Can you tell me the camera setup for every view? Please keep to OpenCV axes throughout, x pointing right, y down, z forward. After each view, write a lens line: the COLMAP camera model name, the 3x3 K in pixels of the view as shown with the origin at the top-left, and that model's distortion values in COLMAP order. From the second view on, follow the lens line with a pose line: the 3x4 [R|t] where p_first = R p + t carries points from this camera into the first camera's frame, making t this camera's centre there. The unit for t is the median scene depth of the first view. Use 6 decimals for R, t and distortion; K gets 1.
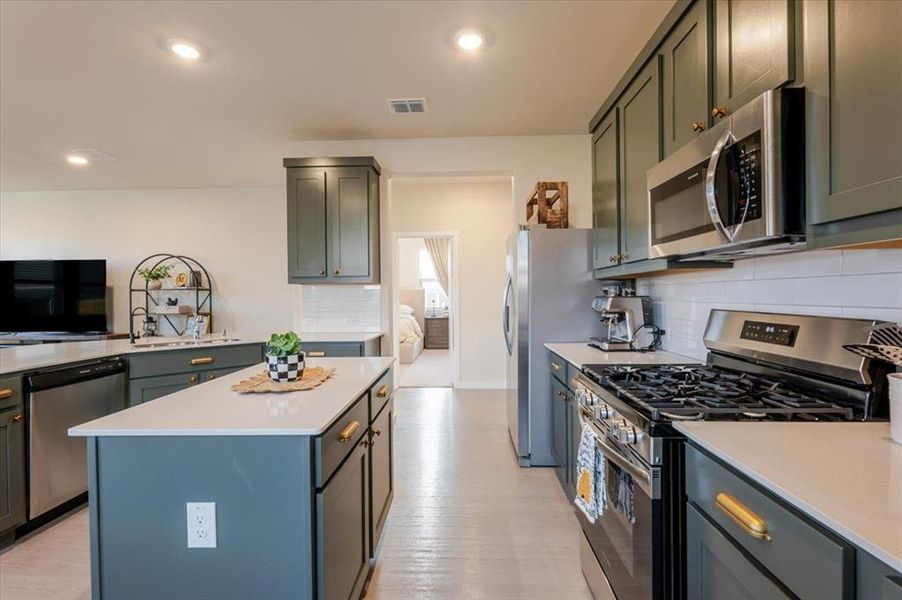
lens RADIAL K [[417.3, 0, 451.0], [0, 417.3, 300.0], [0, 0, 1]] dist [0.002184, 0.000053]
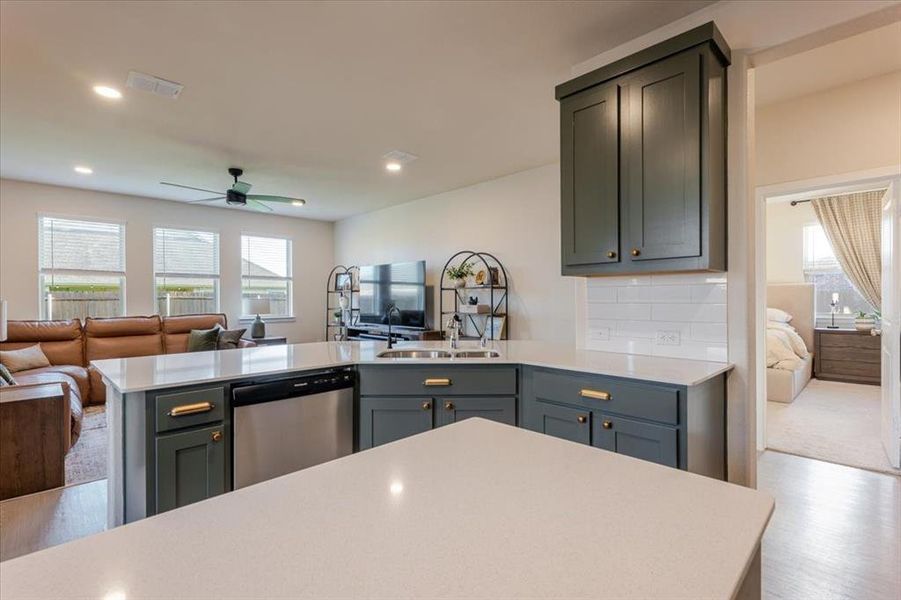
lens RADIAL K [[416.9, 0, 450.5], [0, 416.9, 300.0], [0, 0, 1]] dist [0.002184, 0.000053]
pose [[0.721829, 0.009503, -0.692006, -0.040864], [-0.008582, 0.999952, 0.004781, -0.001520], [0.692018, 0.002488, 0.721876, 0.272892]]
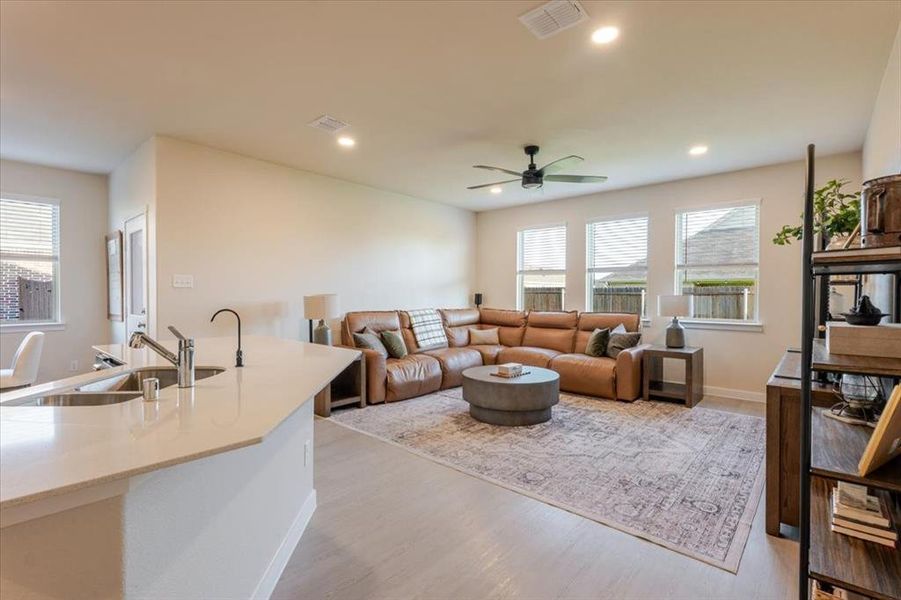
lens RADIAL K [[416.9, 0, 450.5], [0, 416.9, 300.0], [0, 0, 1]] dist [0.002184, 0.000053]
pose [[-0.634155, 0.020546, -0.772933, -0.283716], [-0.003557, 0.999559, 0.029489, -0.009827], [0.773198, 0.021450, -0.633802, 0.977568]]
